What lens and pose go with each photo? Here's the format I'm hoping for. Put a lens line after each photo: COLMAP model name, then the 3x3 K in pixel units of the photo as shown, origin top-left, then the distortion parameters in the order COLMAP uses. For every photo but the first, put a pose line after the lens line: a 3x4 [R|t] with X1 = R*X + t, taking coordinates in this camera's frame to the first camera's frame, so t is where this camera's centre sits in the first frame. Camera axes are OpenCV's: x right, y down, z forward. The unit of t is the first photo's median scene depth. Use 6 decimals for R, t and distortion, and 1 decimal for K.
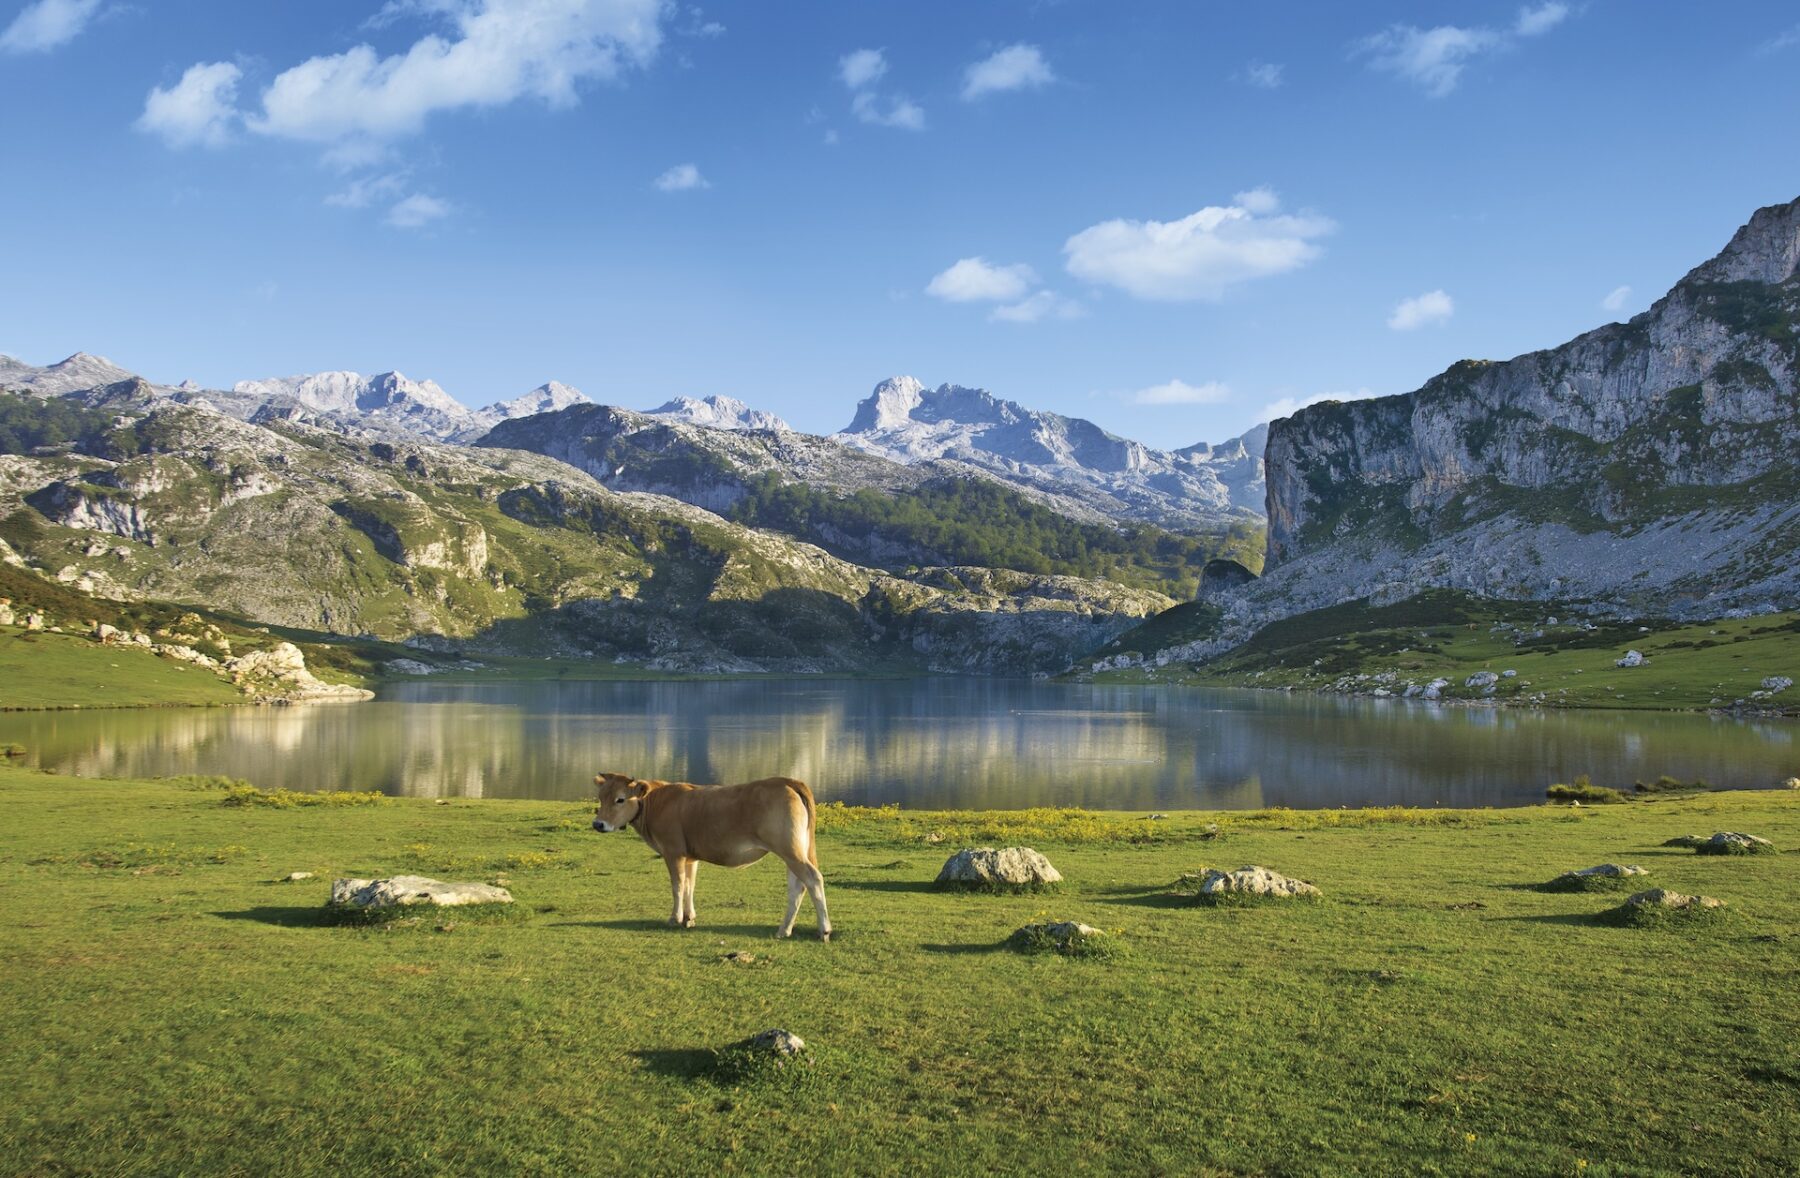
lens RADIAL K [[1547.6, 0, 900.0], [0, 1547.6, 589.0], [0, 0, 1]] dist [0.007649, 0.017755]
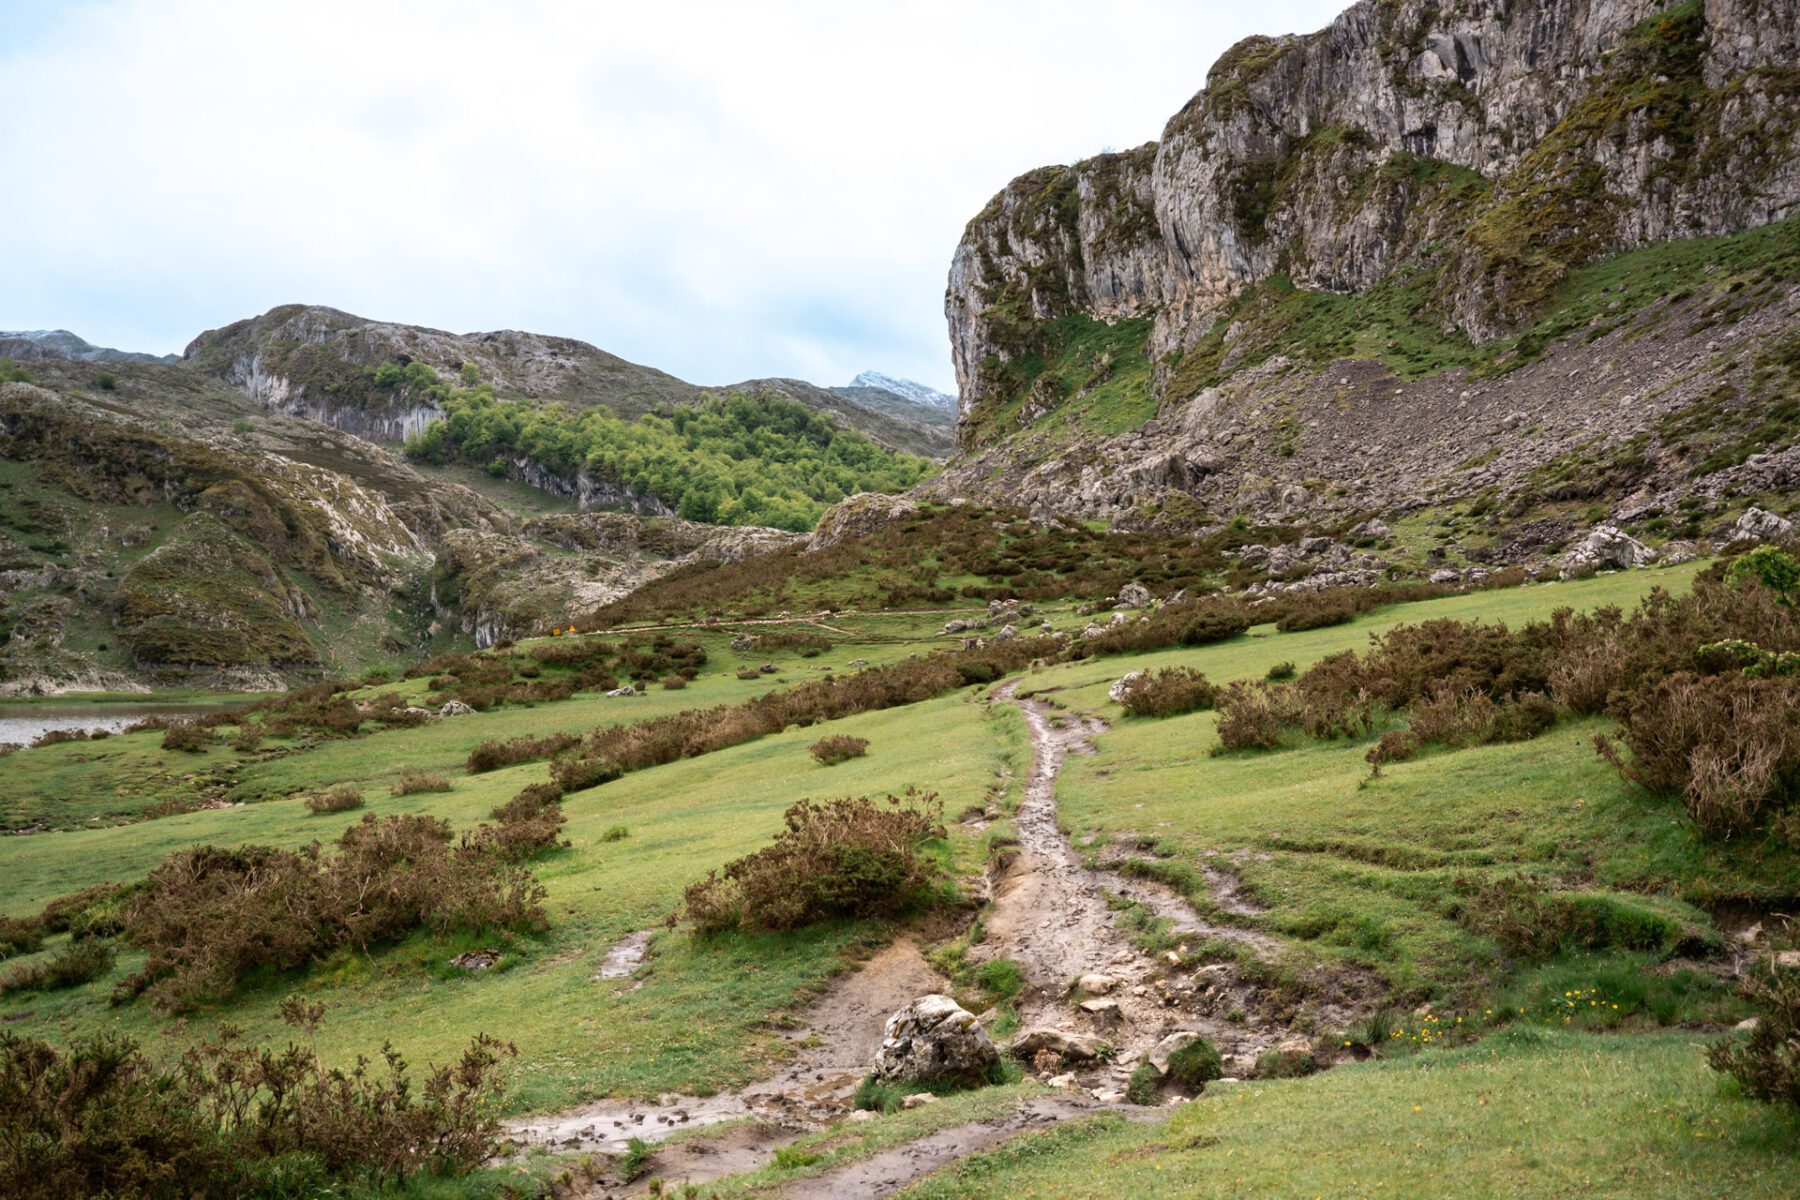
lens RADIAL K [[1771.4, 0, 900.0], [0, 1771.4, 600.0], [0, 0, 1]] dist [-0.002282, -0.043493]
pose [[0.999399, -0.002393, -0.034582, 0.283688], [0.003037, 0.999823, 0.018566, 0.011178], [0.034532, -0.018660, 0.999229, 0.471956]]
